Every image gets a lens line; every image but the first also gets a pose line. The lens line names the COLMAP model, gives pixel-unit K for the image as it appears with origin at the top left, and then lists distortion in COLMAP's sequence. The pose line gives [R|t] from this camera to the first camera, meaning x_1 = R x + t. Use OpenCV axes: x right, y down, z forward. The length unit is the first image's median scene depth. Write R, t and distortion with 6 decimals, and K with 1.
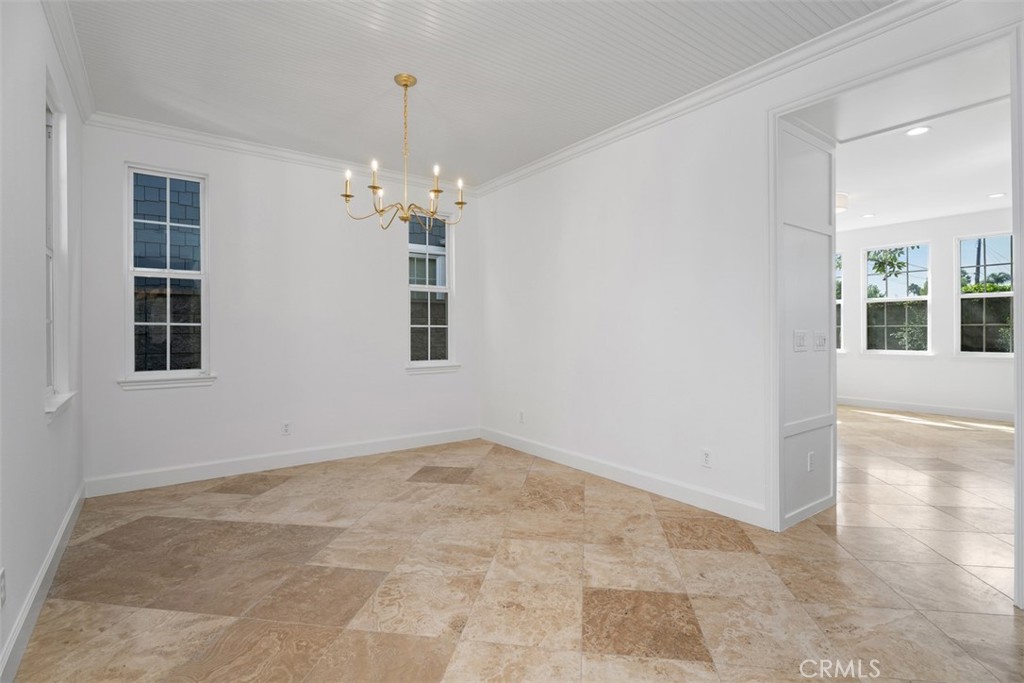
lens RADIAL K [[496.9, 0, 515.9], [0, 496.9, 334.0], [0, 0, 1]] dist [-0.009359, 0.000632]
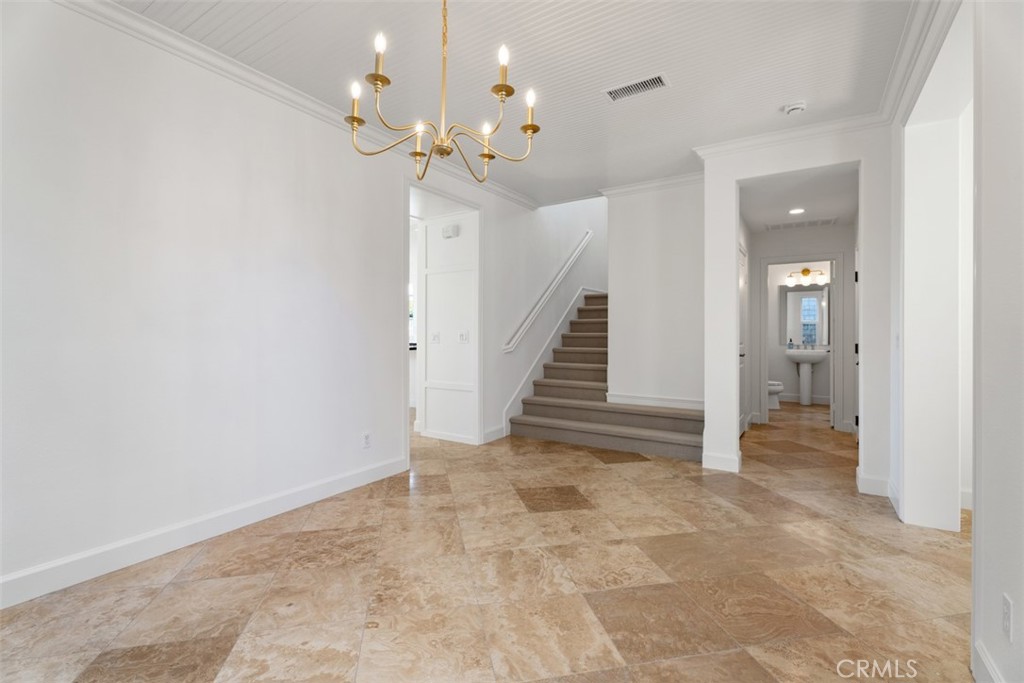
lens RADIAL K [[459.8, 0, 511.0], [0, 459.8, 338.4], [0, 0, 1]] dist [0.003386, 0.000201]
pose [[-0.354670, -0.009392, 0.934944, -0.978497], [0.001538, 0.999942, 0.010628, -0.000343], [-0.934990, 0.005208, -0.354635, 1.392123]]
